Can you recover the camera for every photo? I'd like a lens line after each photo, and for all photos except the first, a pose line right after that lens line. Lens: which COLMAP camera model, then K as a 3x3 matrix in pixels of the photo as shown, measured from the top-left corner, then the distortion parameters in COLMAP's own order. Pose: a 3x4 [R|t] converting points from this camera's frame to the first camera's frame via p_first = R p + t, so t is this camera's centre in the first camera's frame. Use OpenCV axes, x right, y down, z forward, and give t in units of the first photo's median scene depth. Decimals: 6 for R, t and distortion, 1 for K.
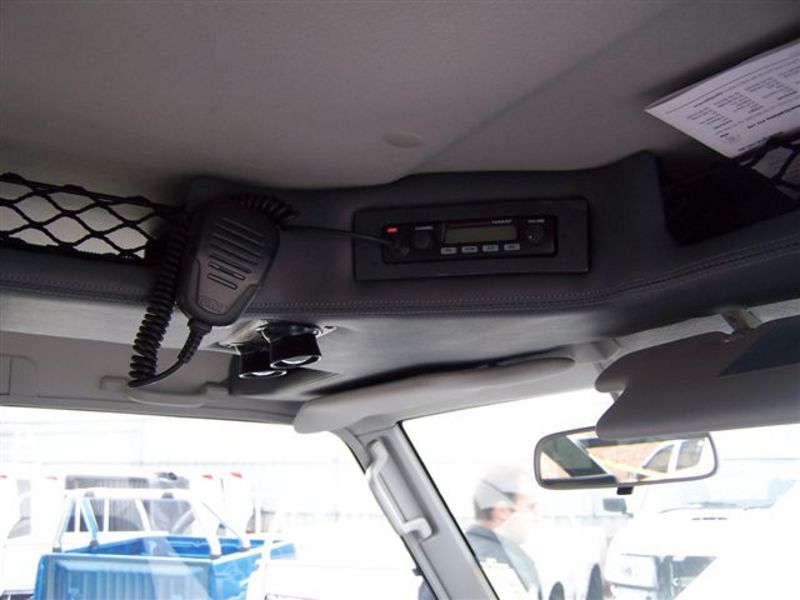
lens RADIAL K [[902.7, 0, 400.4], [0, 902.7, 300.9], [0, 0, 1]] dist [-0.103759, 0.000000]
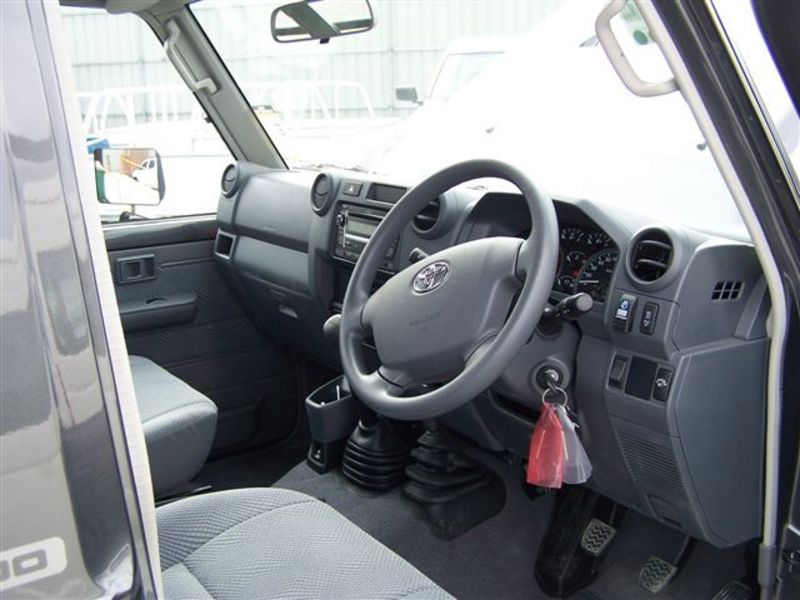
lens RADIAL K [[902.7, 0, 396.9], [0, 902.7, 301.0], [0, 0, 1]] dist [-0.103759, 0.000000]
pose [[0.979896, -0.065261, 0.188532, 0.026512], [-0.020782, 0.906457, 0.421787, -0.027351], [-0.198423, -0.417226, 0.886877, -0.392943]]
